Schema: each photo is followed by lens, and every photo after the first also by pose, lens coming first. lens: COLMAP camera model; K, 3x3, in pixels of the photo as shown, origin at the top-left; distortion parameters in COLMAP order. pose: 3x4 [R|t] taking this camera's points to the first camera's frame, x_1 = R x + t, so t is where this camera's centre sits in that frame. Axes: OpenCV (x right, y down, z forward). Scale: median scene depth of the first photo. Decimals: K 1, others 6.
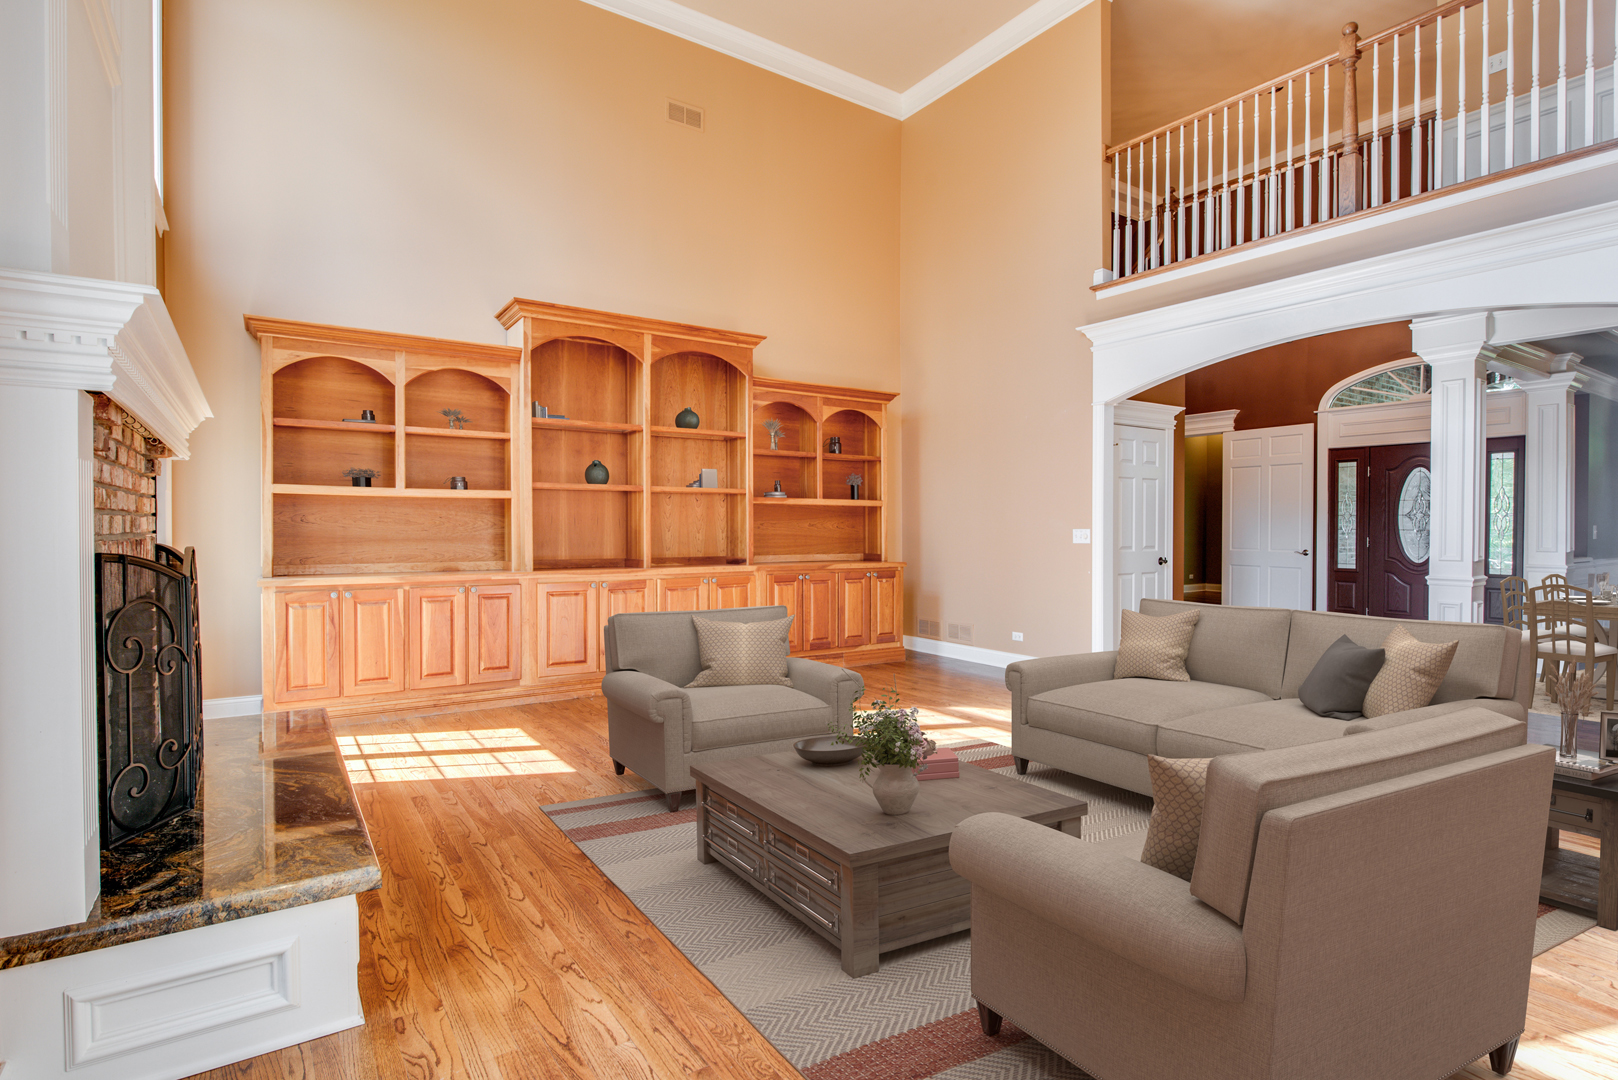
lens RADIAL K [[813.1, 0, 815.7], [0, 813.1, 538.7], [0, 0, 1]] dist [-0.009535, -0.000754]
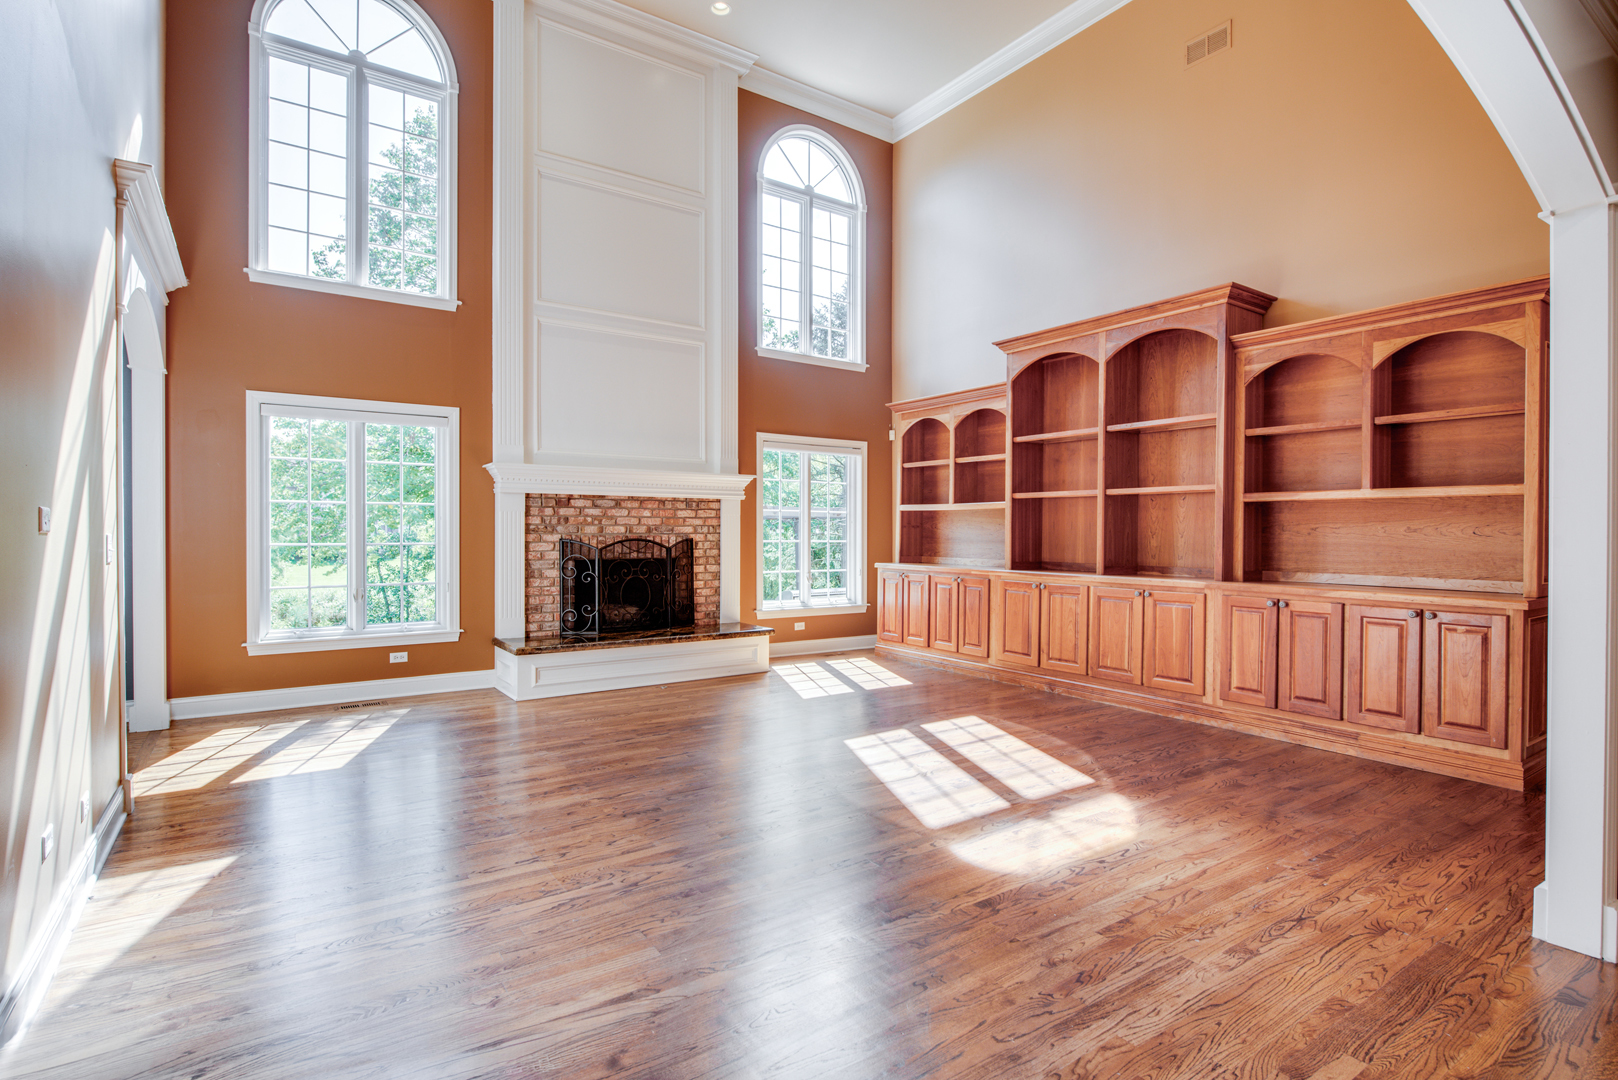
lens RADIAL K [[792.9, 0, 809.0], [0, 792.9, 540.0], [0, 0, 1]] dist [-0.003722, -0.000487]
pose [[0.012138, 0.011233, -0.999863, 0.671522], [-0.013225, 0.999851, 0.011072, -0.010448], [0.999839, 0.013089, 0.012285, 0.588172]]
